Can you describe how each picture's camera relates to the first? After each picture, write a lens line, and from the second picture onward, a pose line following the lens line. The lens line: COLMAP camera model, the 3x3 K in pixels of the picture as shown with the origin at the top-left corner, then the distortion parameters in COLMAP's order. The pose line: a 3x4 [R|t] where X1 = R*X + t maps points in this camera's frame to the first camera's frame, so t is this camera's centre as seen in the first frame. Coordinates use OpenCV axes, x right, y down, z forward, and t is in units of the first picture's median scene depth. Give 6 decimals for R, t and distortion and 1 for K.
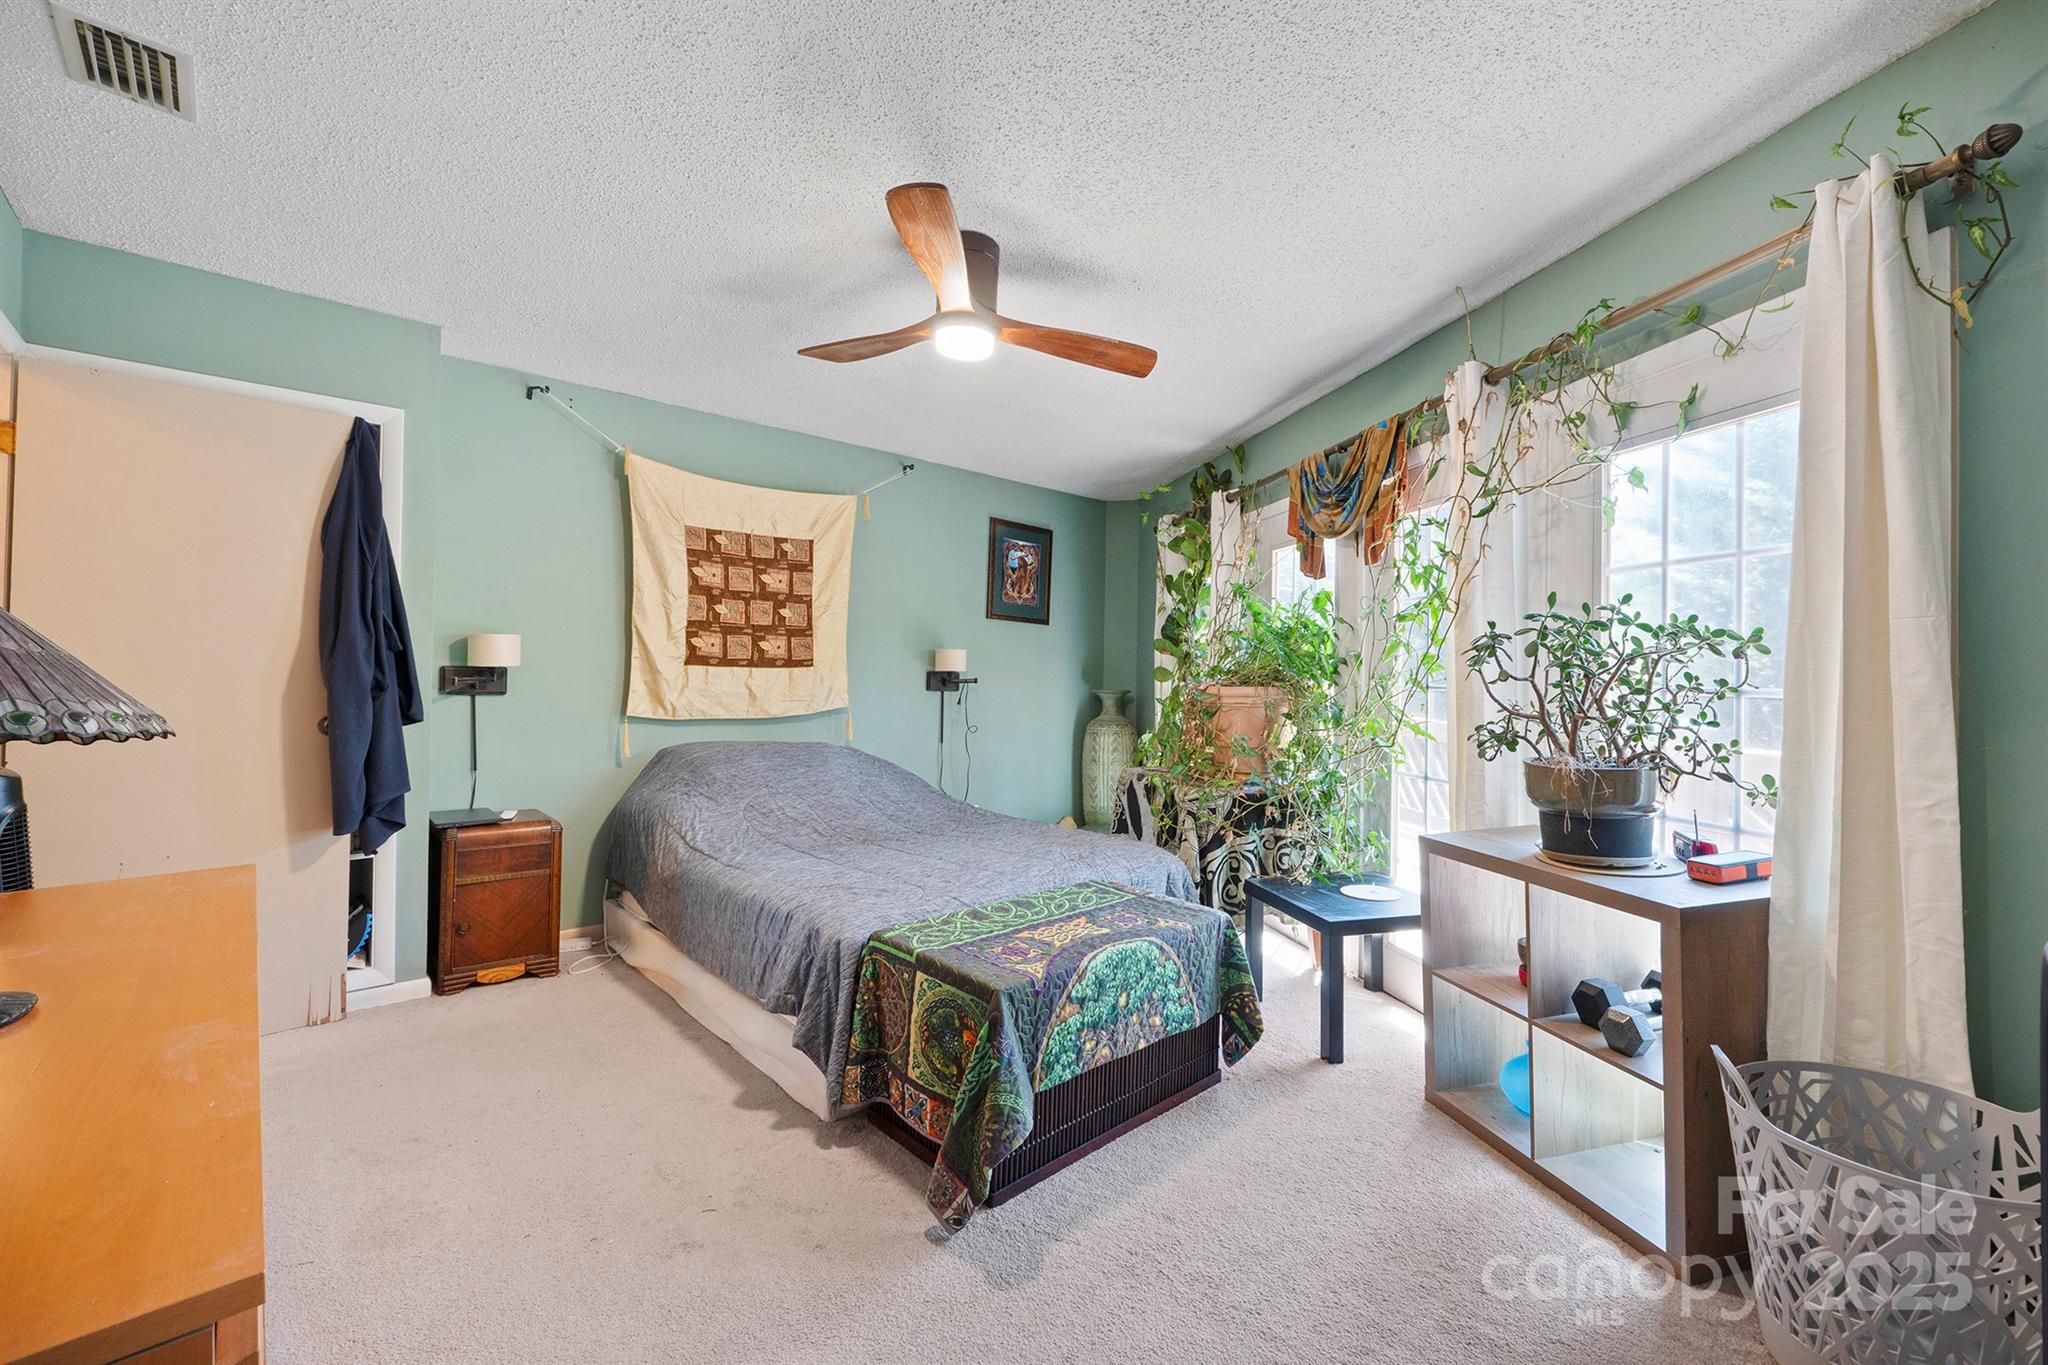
lens RADIAL K [[859.6, 0, 1023.9], [0, 859.6, 677.2], [0, 0, 1]] dist [-0.018319, -0.000494]
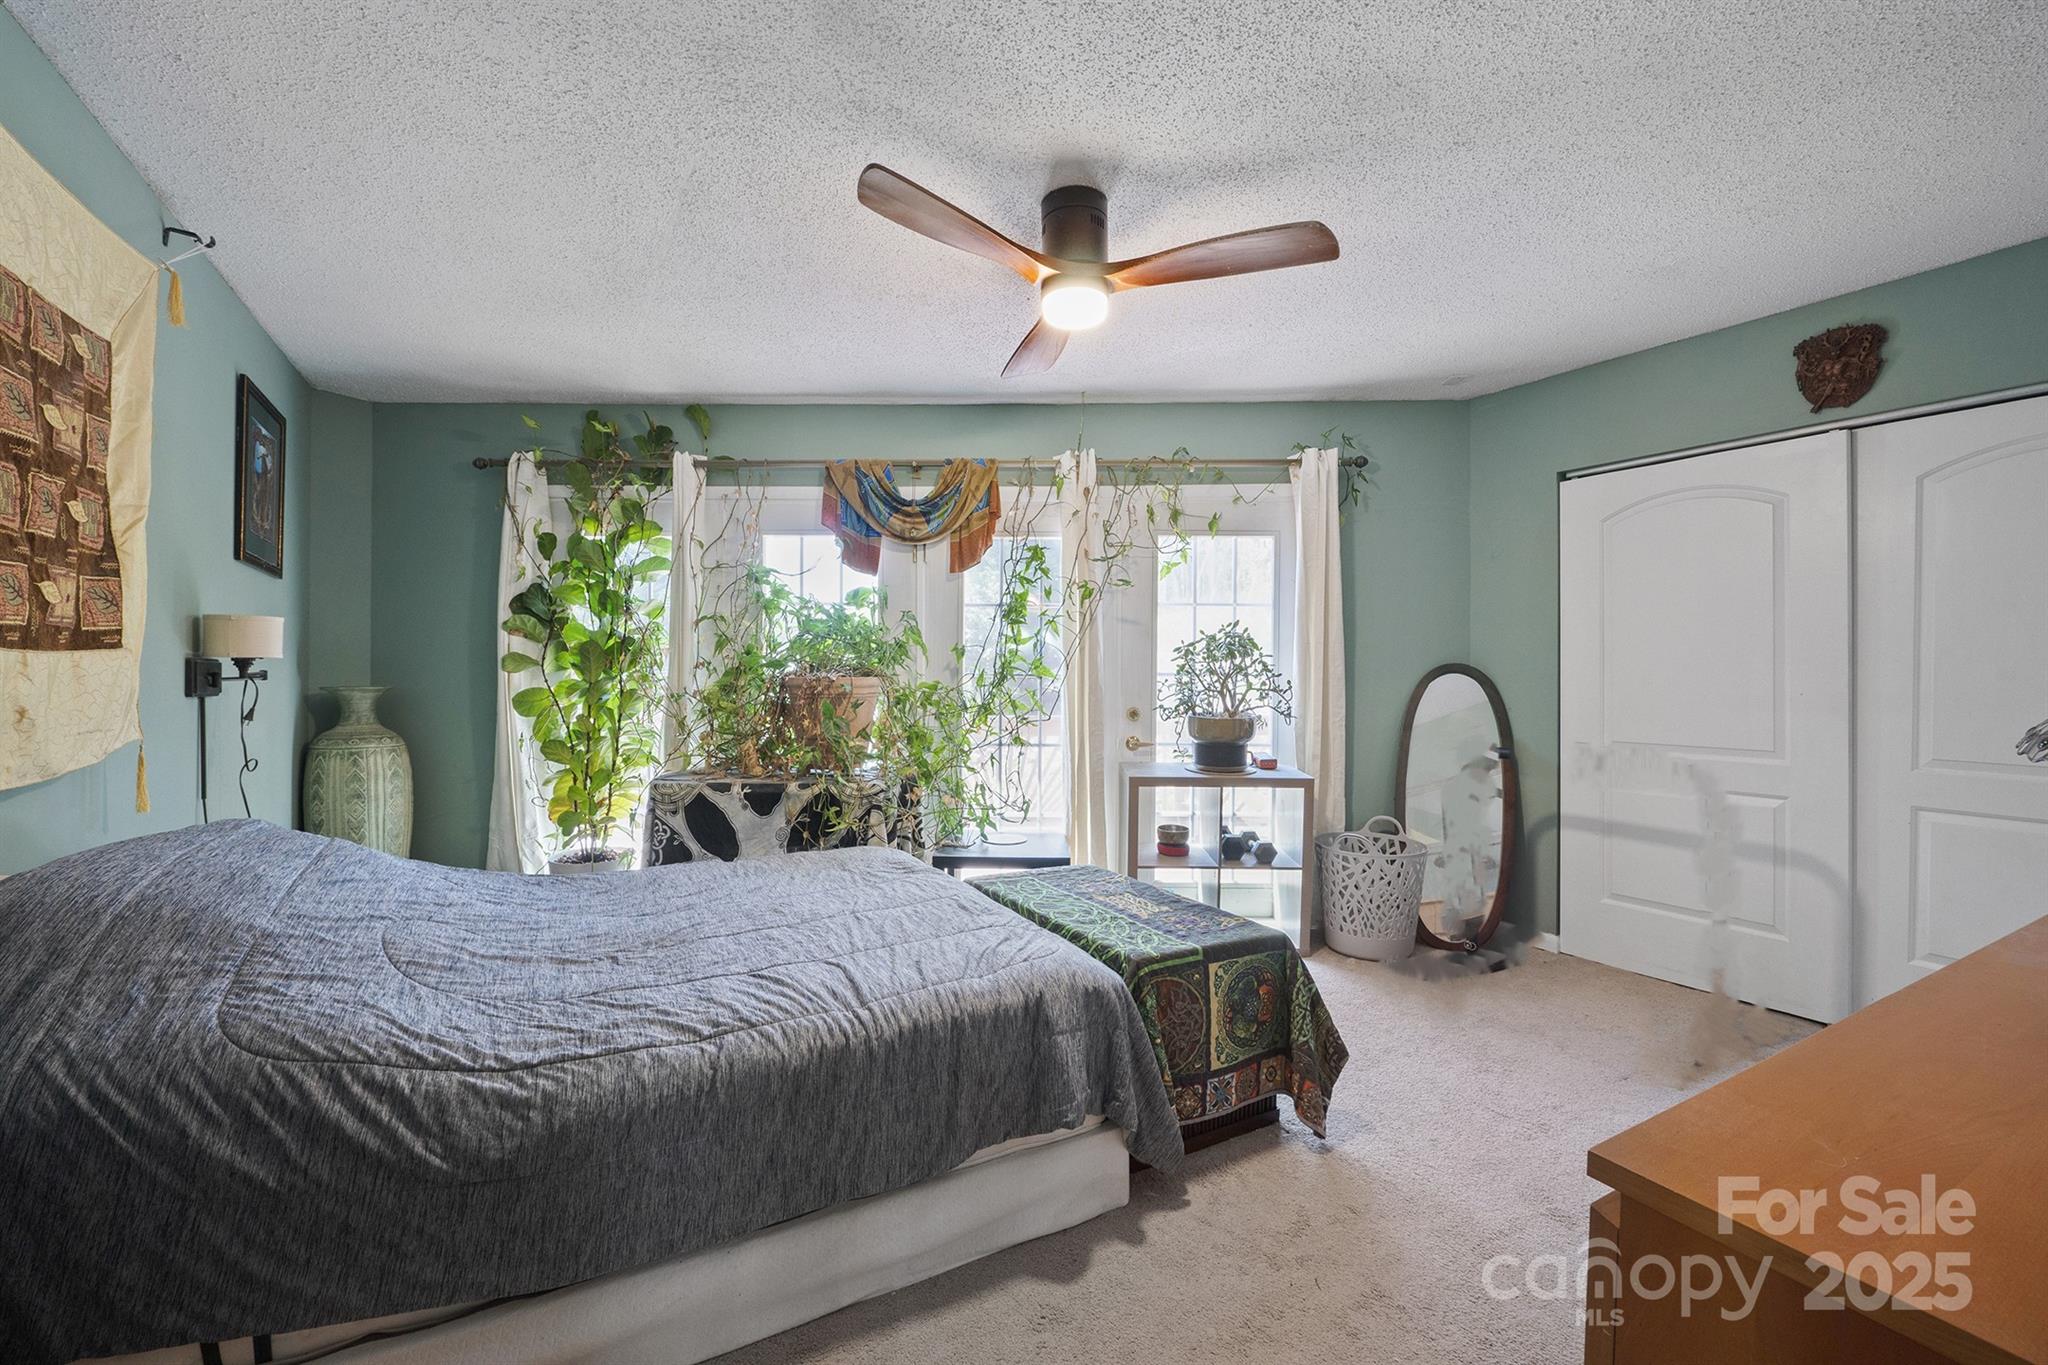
lens RADIAL K [[859.6, 0, 1028.4], [0, 859.6, 675.9], [0, 0, 1]] dist [-0.018319, -0.000494]
pose [[0.211495, -0.016833, 0.977234, -0.601438], [-0.002497, 0.999839, 0.017763, -0.007437], [-0.977376, -0.006197, 0.211419, 0.521639]]
